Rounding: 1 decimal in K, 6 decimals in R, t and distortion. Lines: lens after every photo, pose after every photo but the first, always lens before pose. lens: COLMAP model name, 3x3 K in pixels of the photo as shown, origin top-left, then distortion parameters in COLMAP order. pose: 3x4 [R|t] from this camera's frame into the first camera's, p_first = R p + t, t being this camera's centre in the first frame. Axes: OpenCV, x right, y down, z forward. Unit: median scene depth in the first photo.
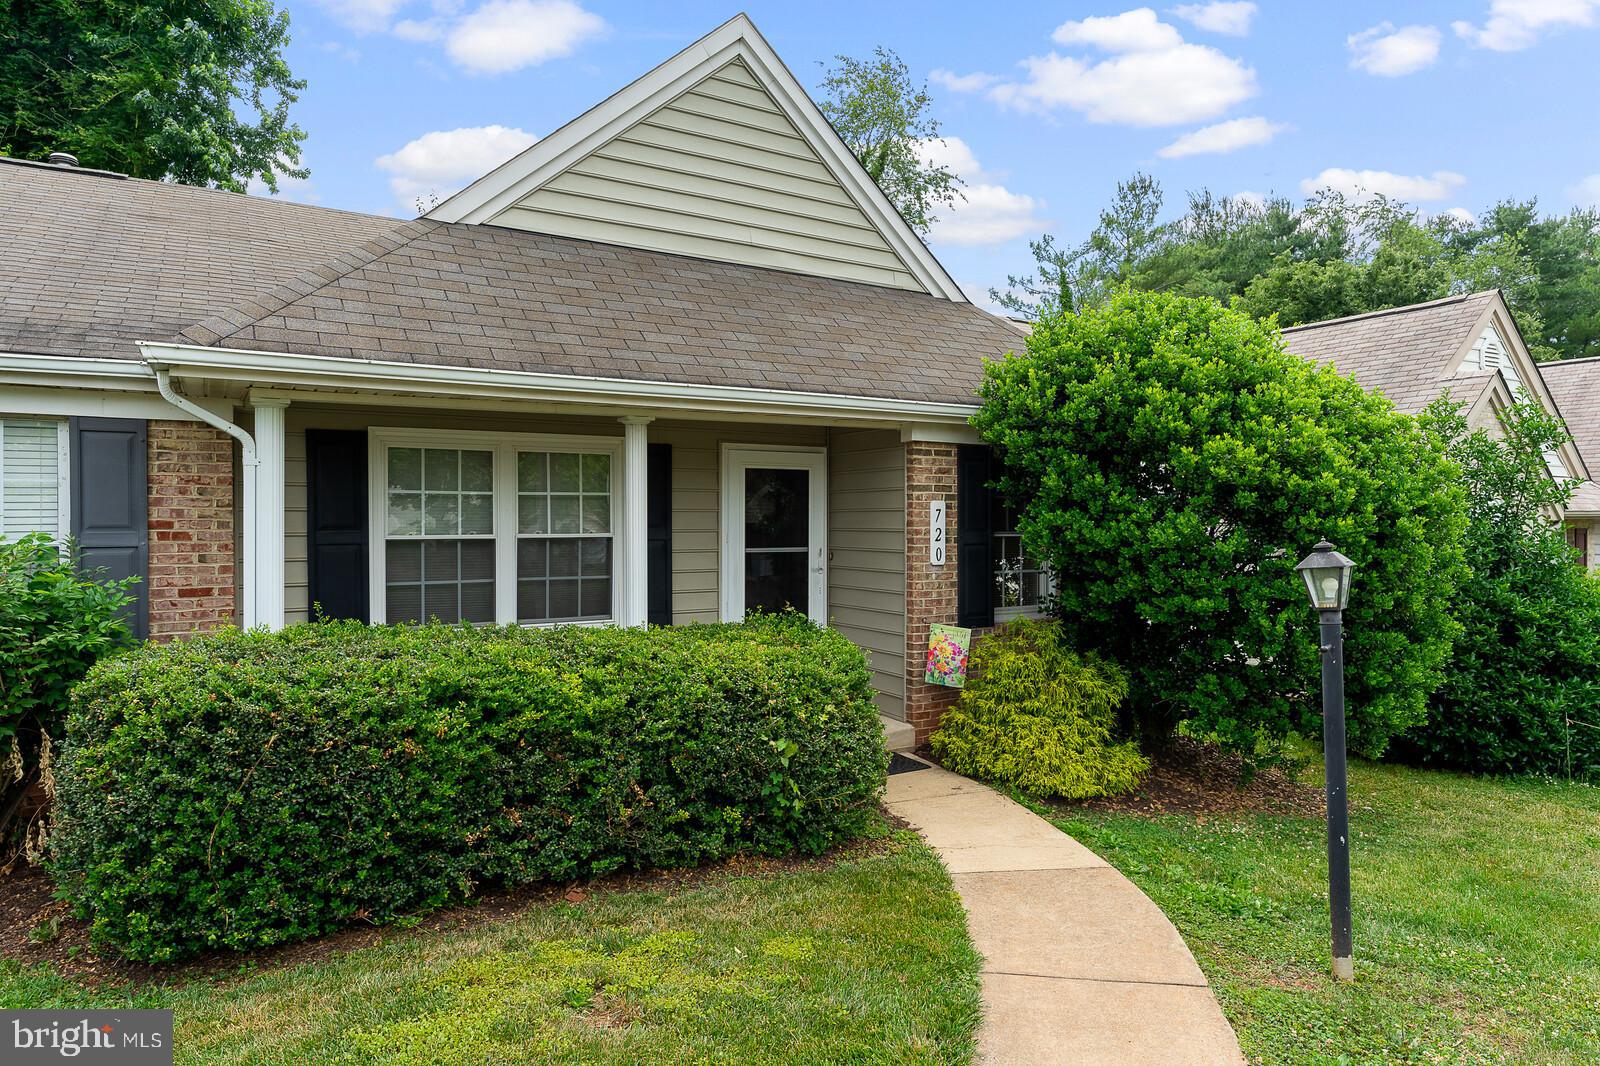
lens RADIAL K [[948.9, 0, 800.0], [0, 948.9, 533.0], [0, 0, 1]] dist [-0.003507, 0.000654]
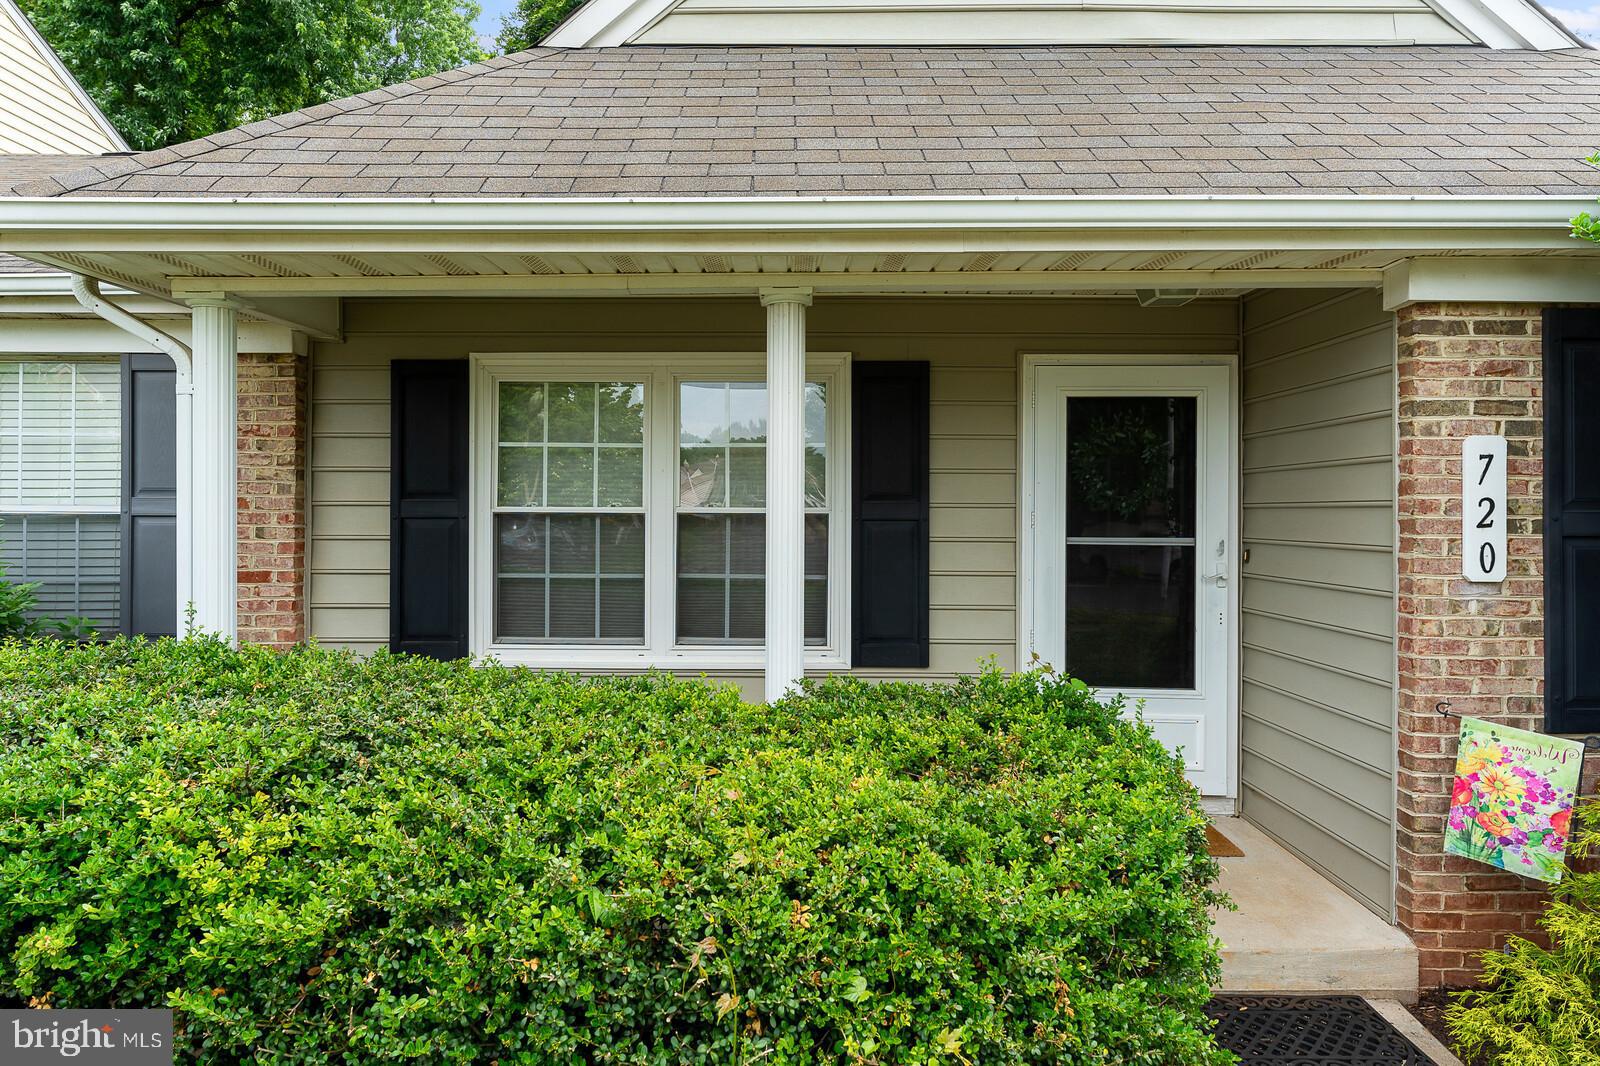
lens RADIAL K [[911.0, 0, 785.9], [0, 911.0, 508.3], [0, 0, 1]] dist [0.000638, 0.001069]
pose [[0.850425, 0.002329, -0.526091, 0.093203], [-0.013344, 0.999764, -0.017146, 0.011269], [0.525927, 0.021601, 0.850255, 0.476177]]
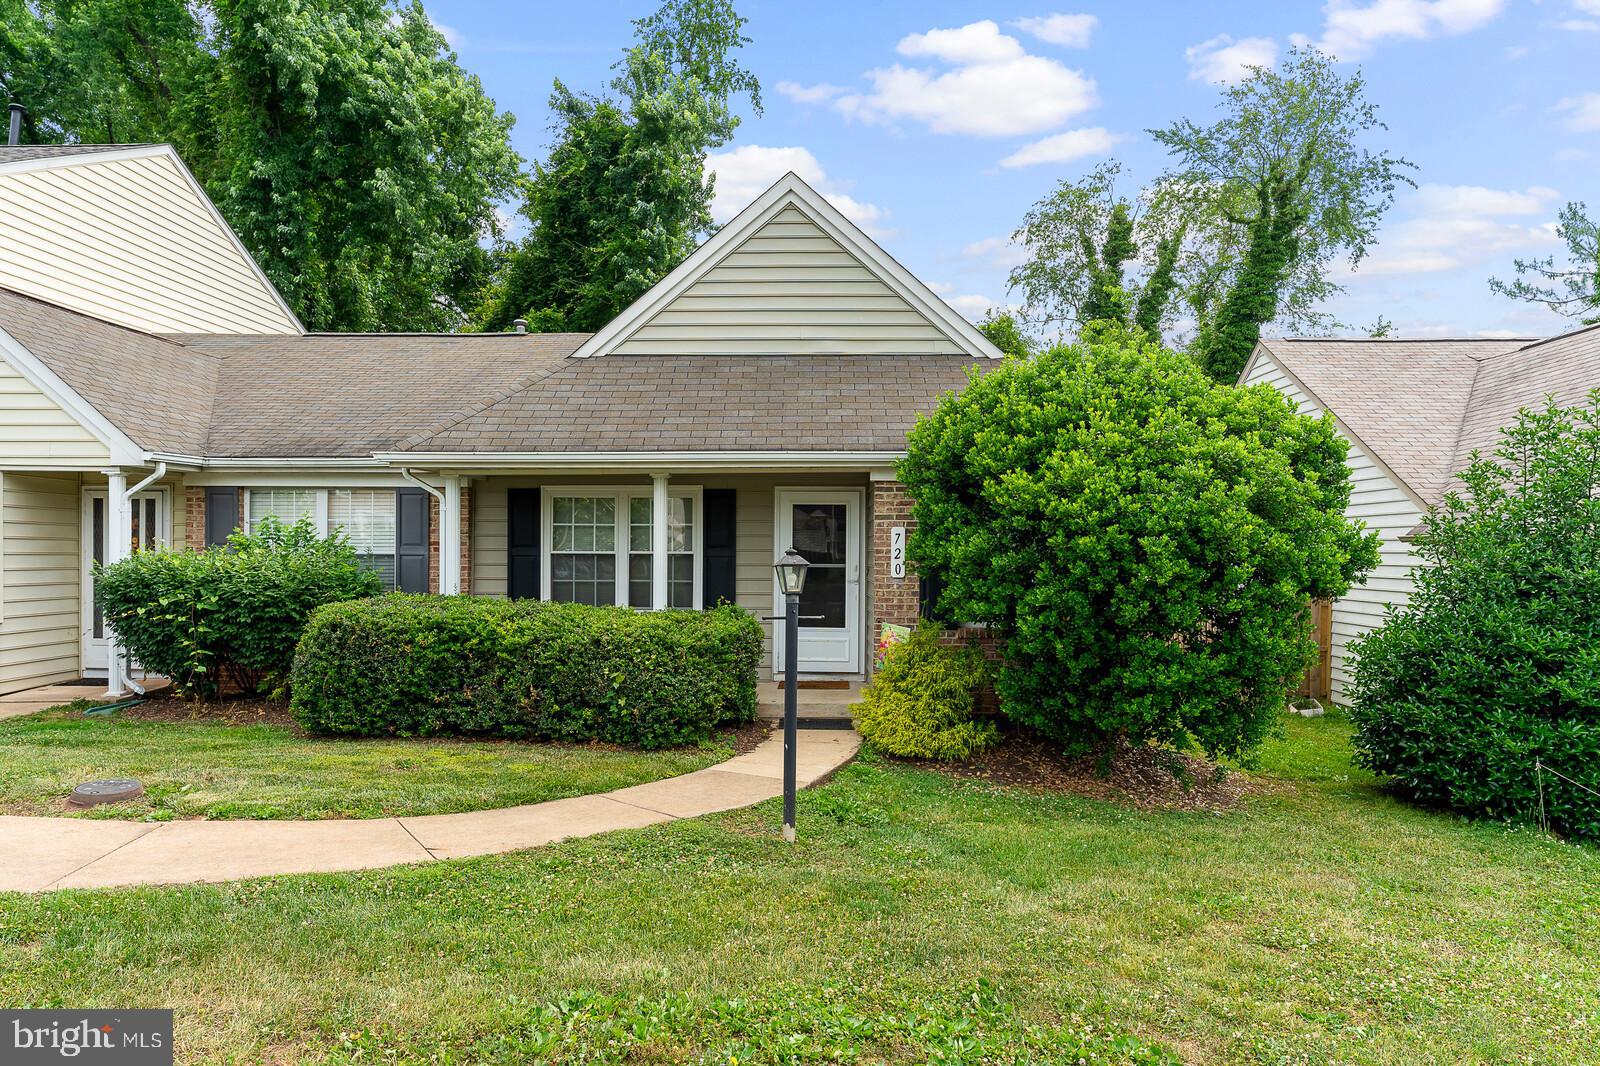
lens RADIAL K [[935.9, 0, 805.5], [0, 935.9, 554.1], [0, 0, 1]] dist [0.005841, 0.000210]
pose [[0.844141, 0.005623, -0.536092, 0.720718], [-0.013453, 0.999852, -0.010697, 0.017593], [0.535953, 0.016242, 0.844092, -0.125143]]
